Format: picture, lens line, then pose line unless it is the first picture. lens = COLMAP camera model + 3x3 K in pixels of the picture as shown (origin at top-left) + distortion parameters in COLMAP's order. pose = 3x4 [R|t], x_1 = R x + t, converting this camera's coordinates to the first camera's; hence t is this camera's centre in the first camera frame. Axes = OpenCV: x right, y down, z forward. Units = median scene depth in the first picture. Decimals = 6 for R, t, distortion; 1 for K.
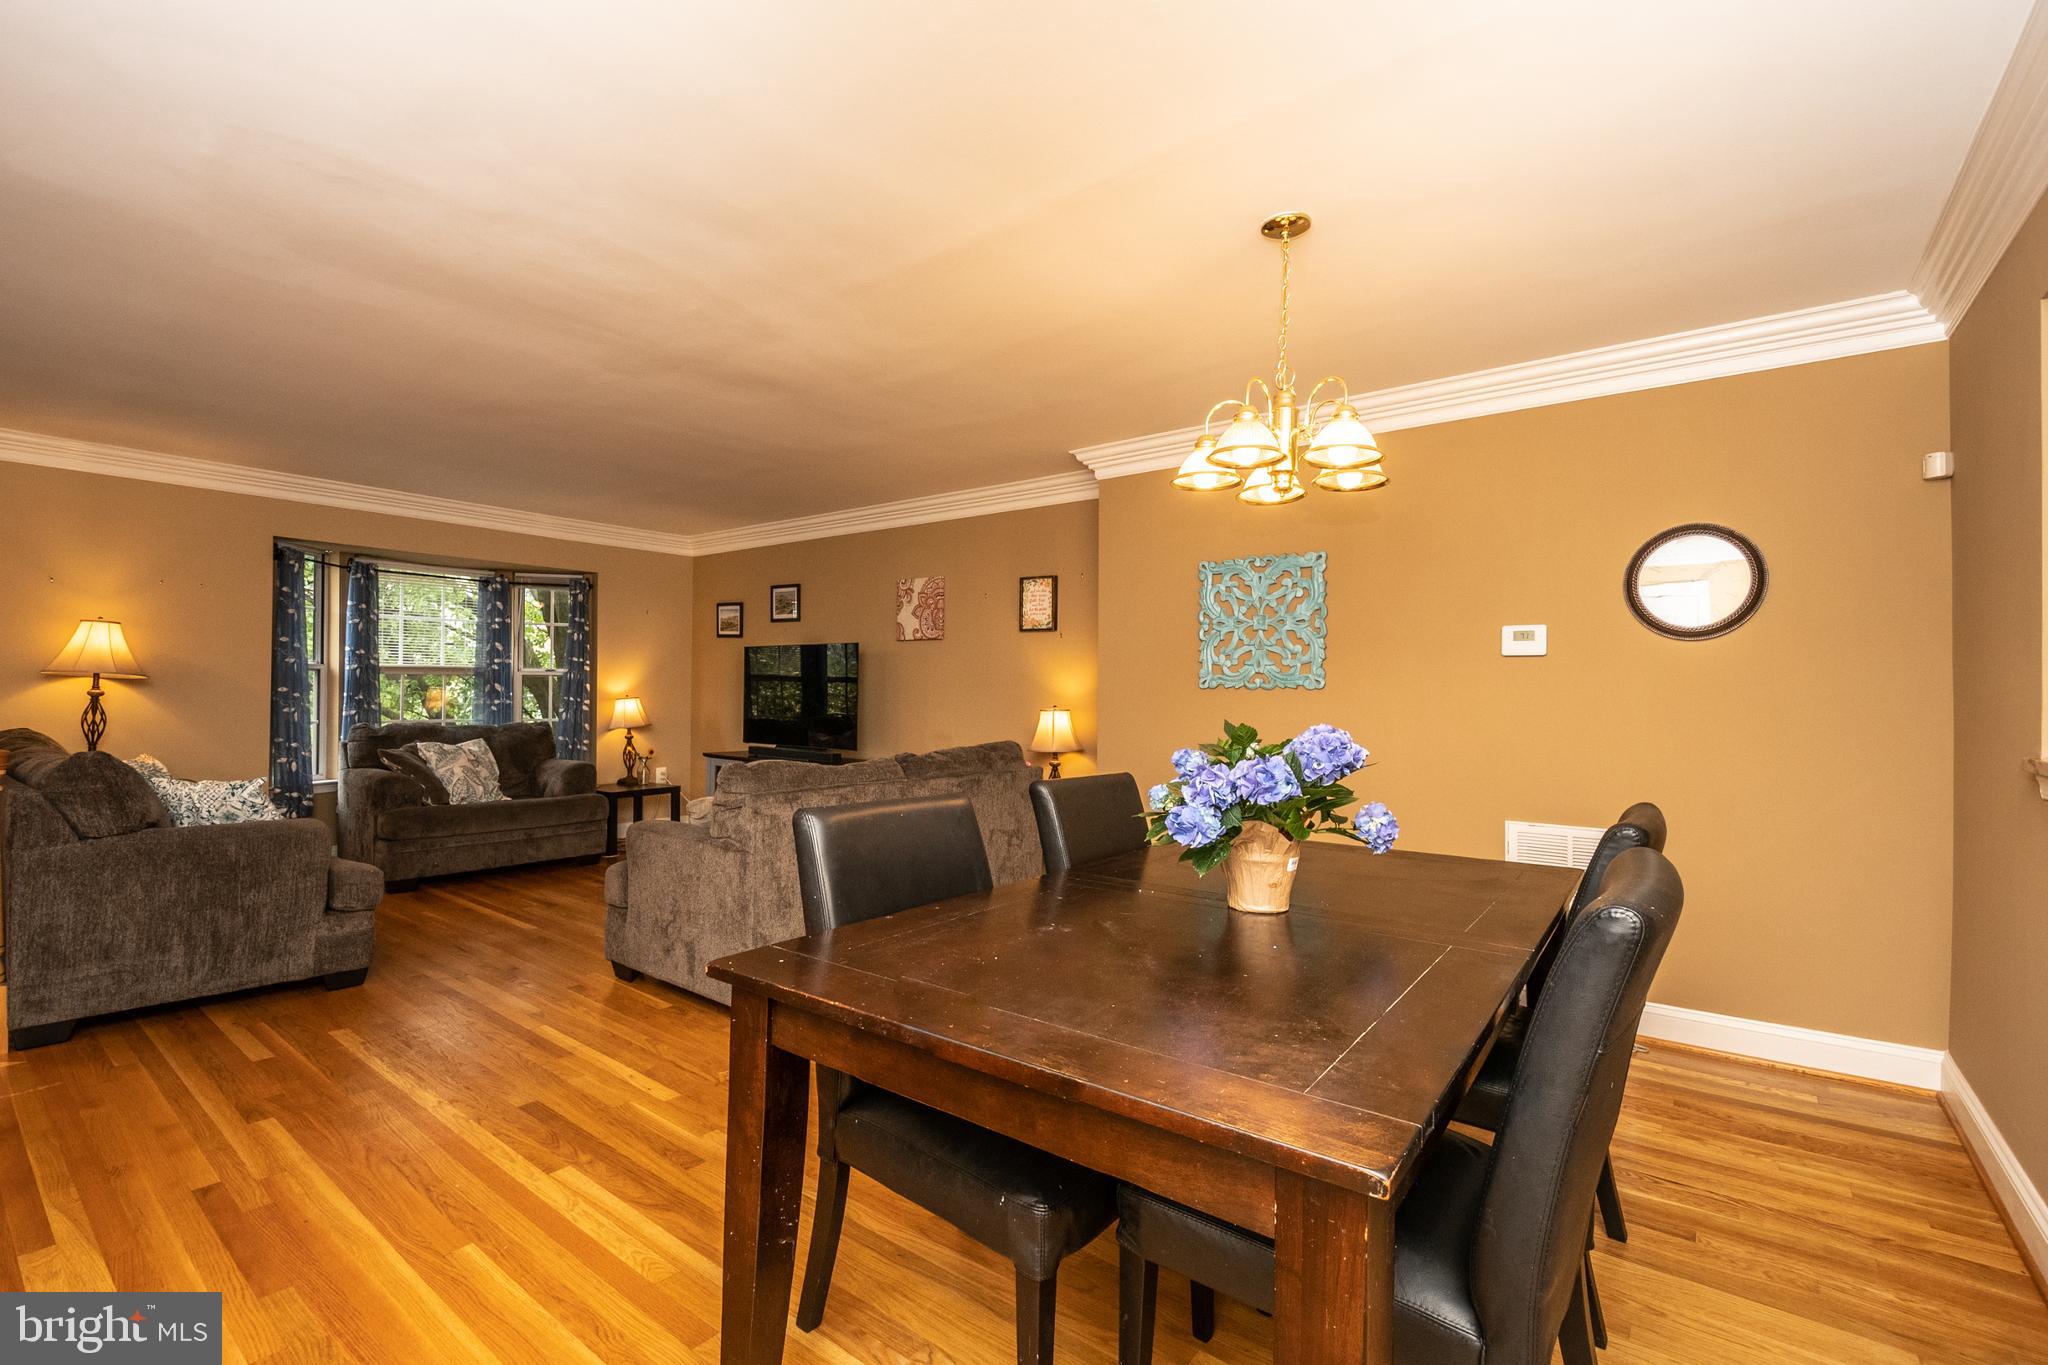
lens RADIAL K [[890.5, 0, 1020.5], [0, 890.5, 689.3], [0, 0, 1]] dist [0.002133, -0.011810]
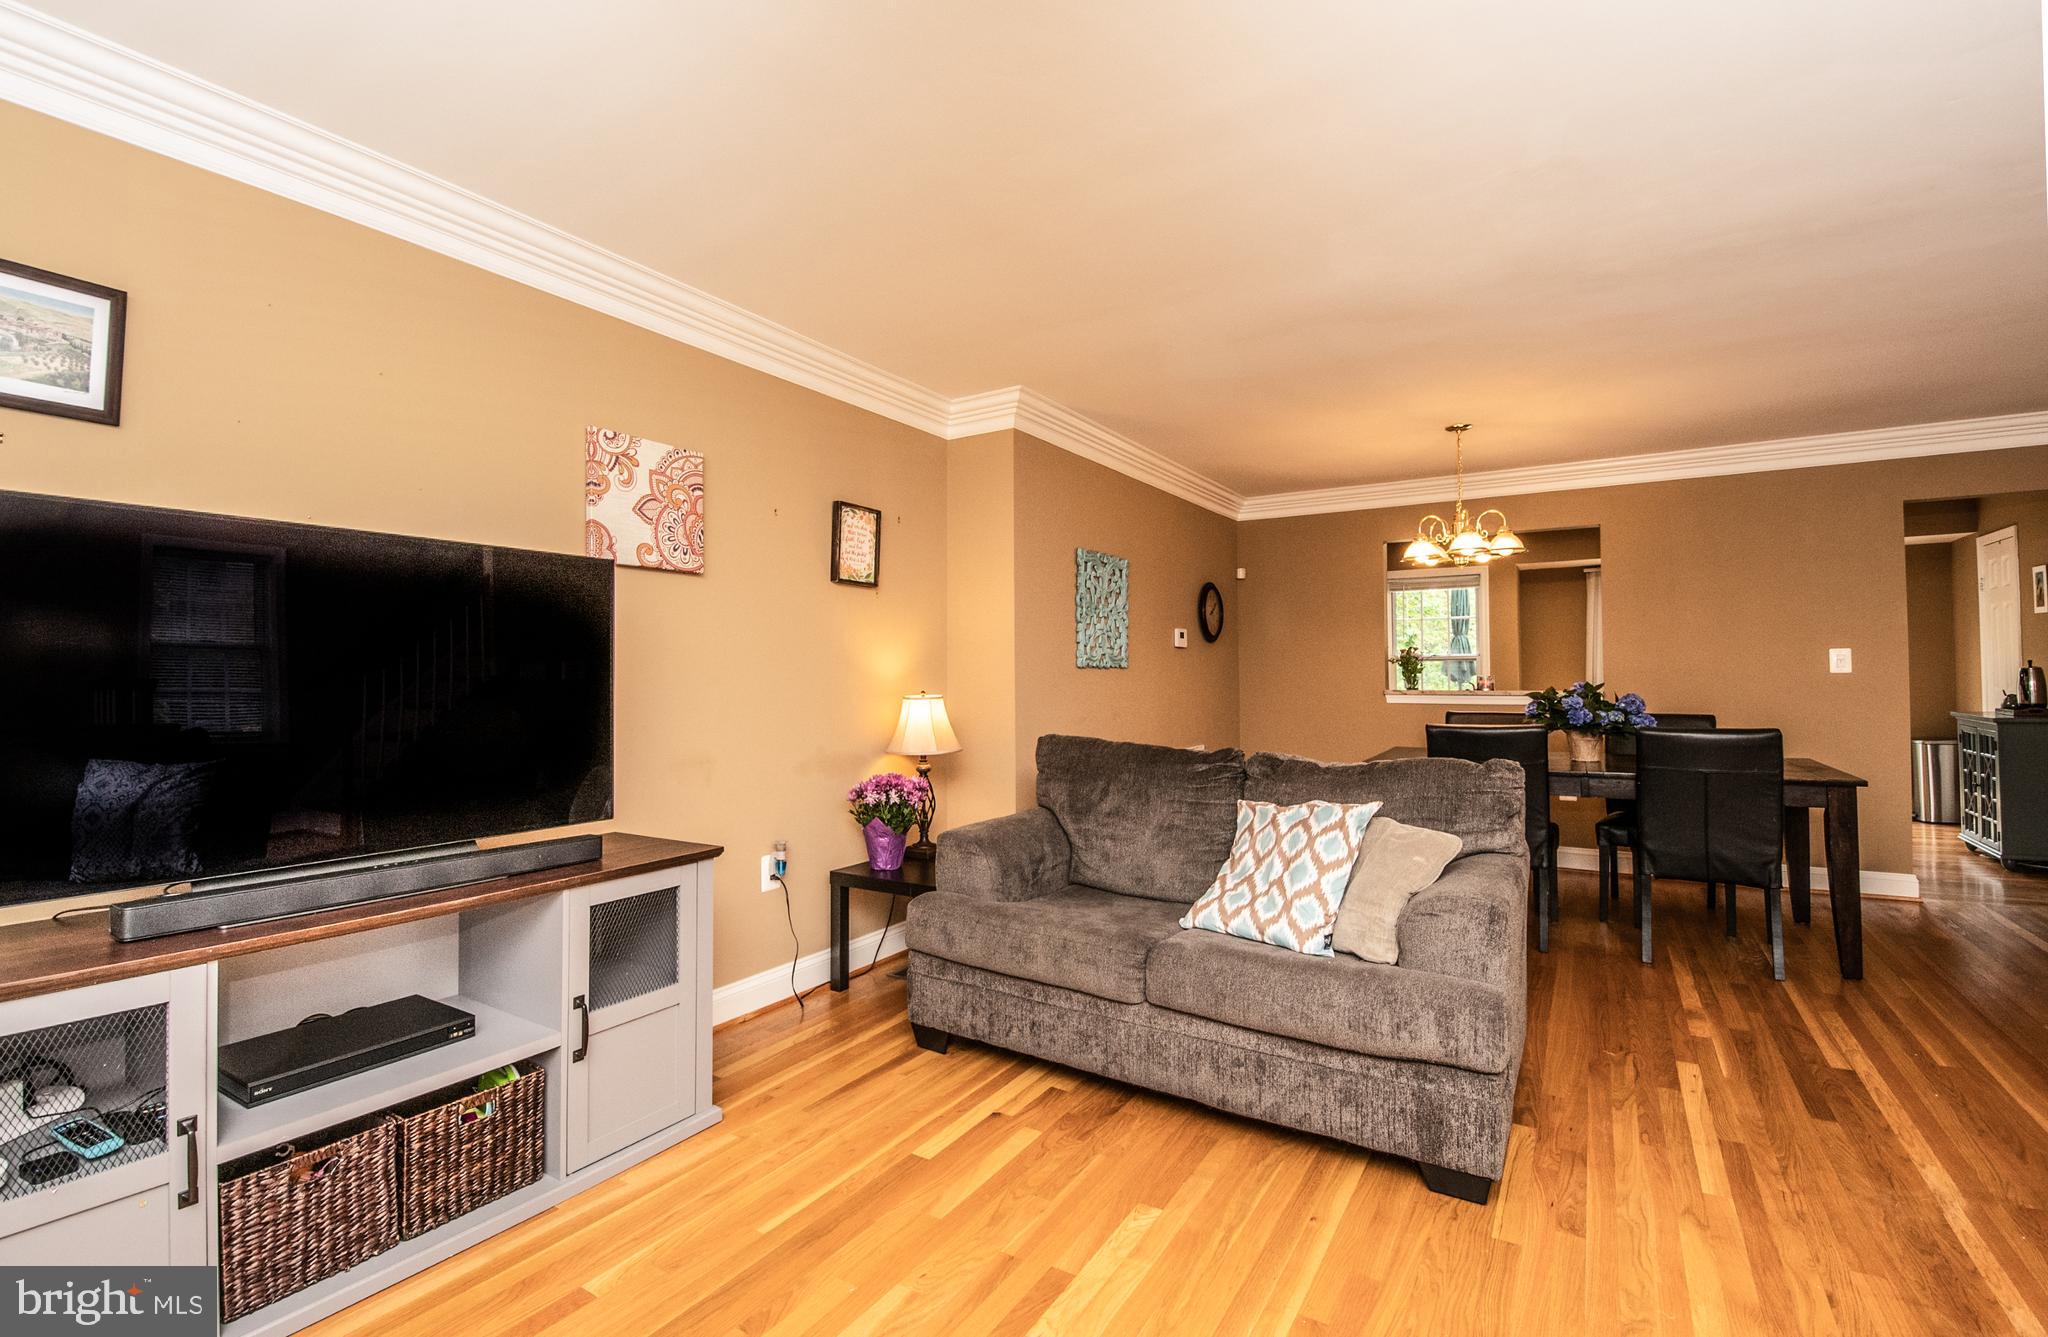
lens RADIAL K [[916.4, 0, 1012.1], [0, 916.4, 654.4], [0, 0, 1]] dist [-0.000354, -0.012271]
pose [[-0.090196, 0.010863, 0.995865, -0.625614], [-0.002723, 0.999934, -0.011154, -0.003764], [-0.995920, -0.003717, -0.090161, 0.849111]]
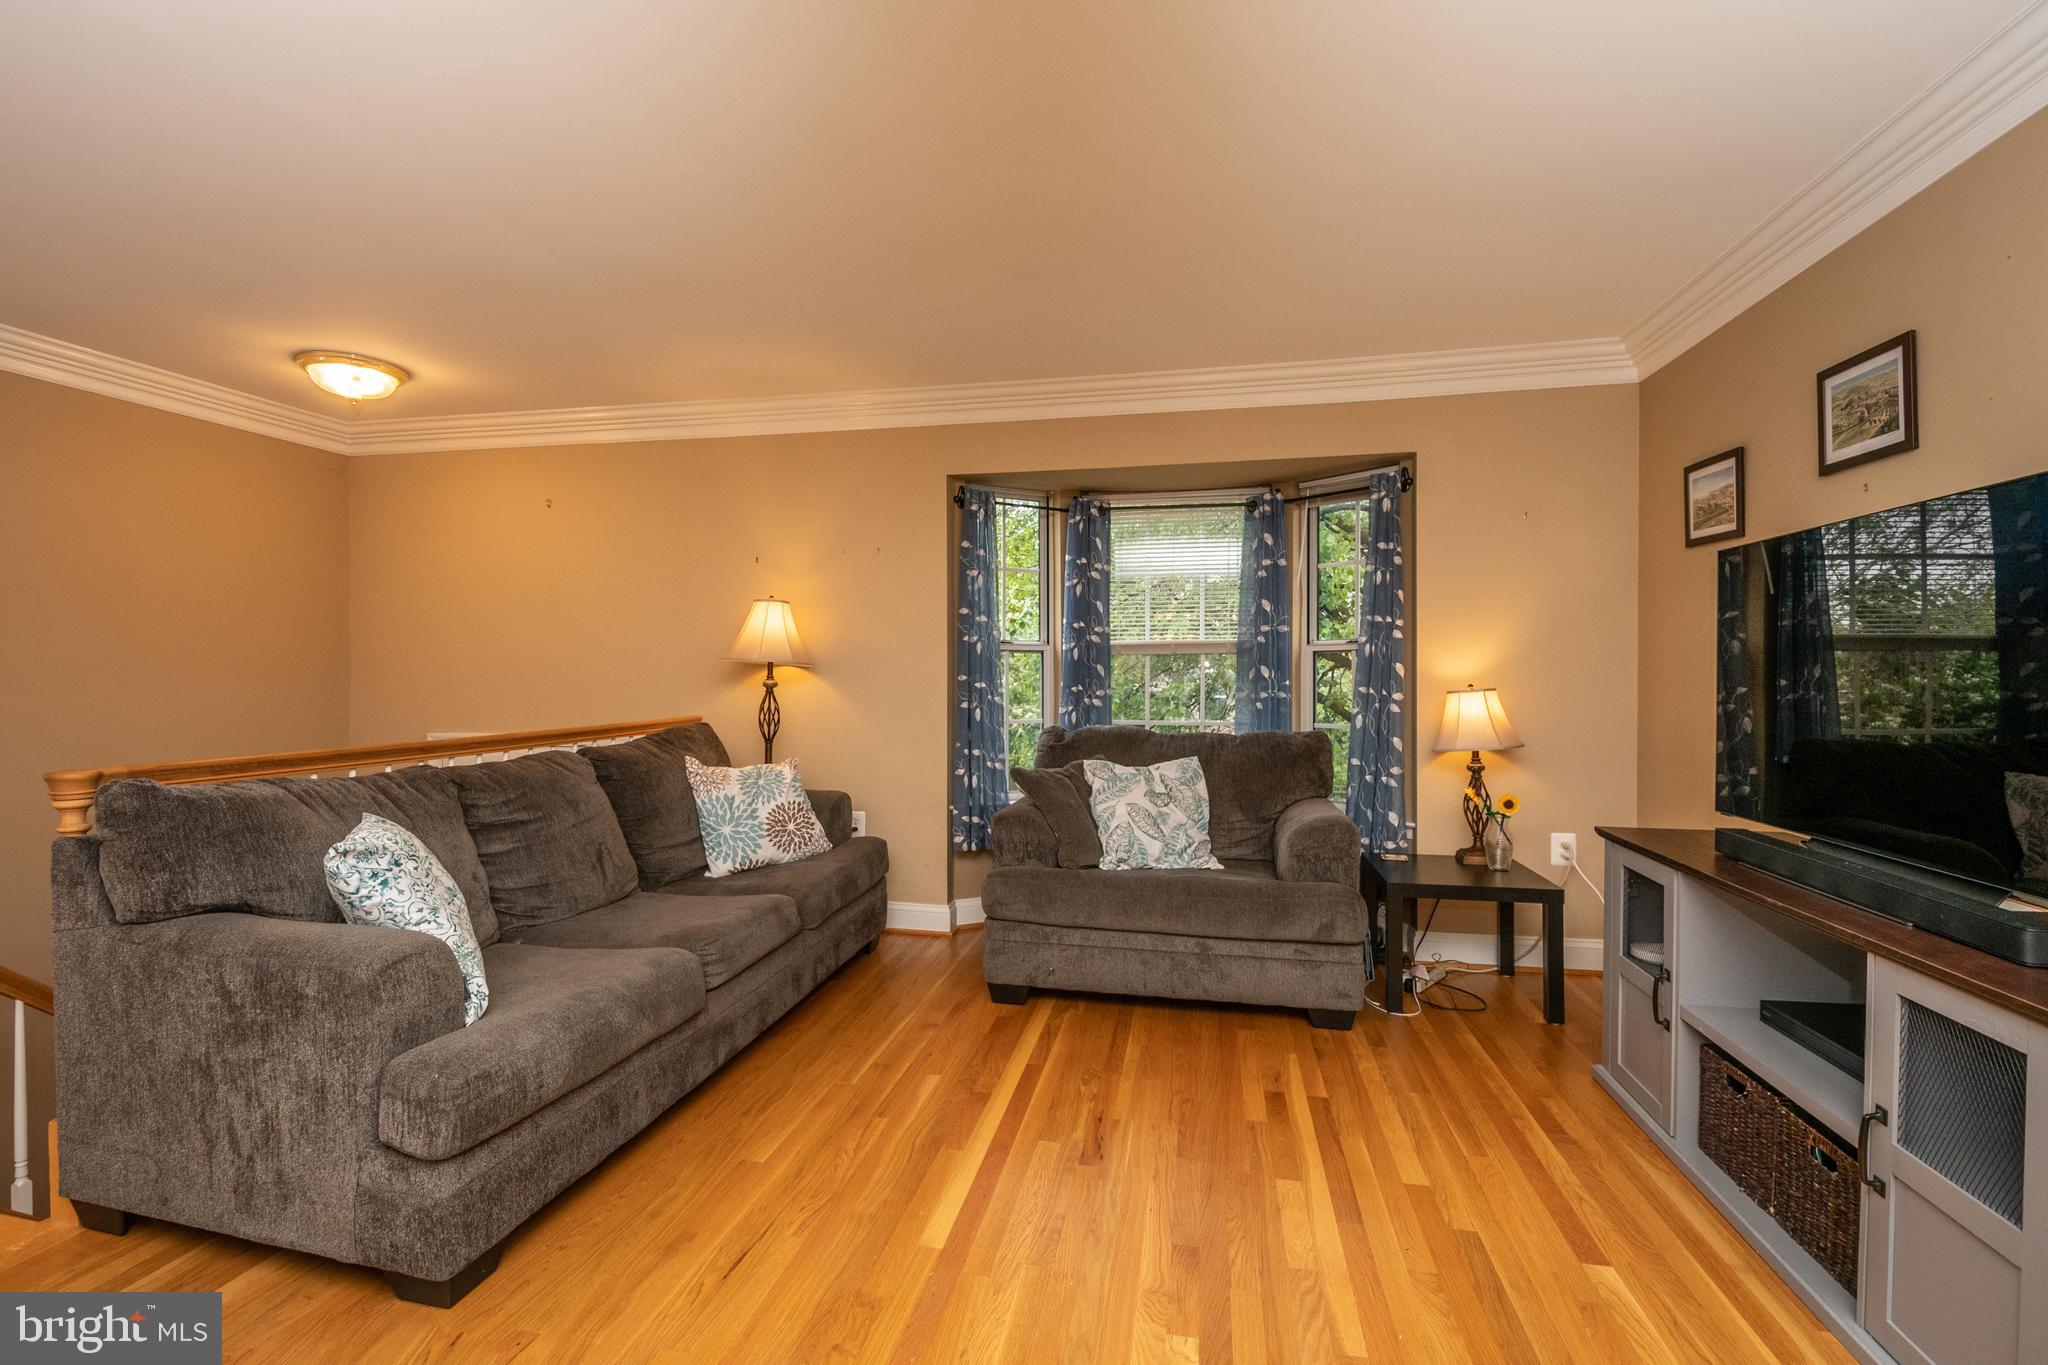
lens RADIAL K [[890.5, 0, 1020.5], [0, 890.5, 689.3], [0, 0, 1]] dist [0.002133, -0.011810]
pose [[0.435575, 0.001750, -0.900151, -0.119012], [0.009457, 0.999934, 0.006520, 0.004800], [0.900103, -0.011352, 0.435530, 0.653439]]
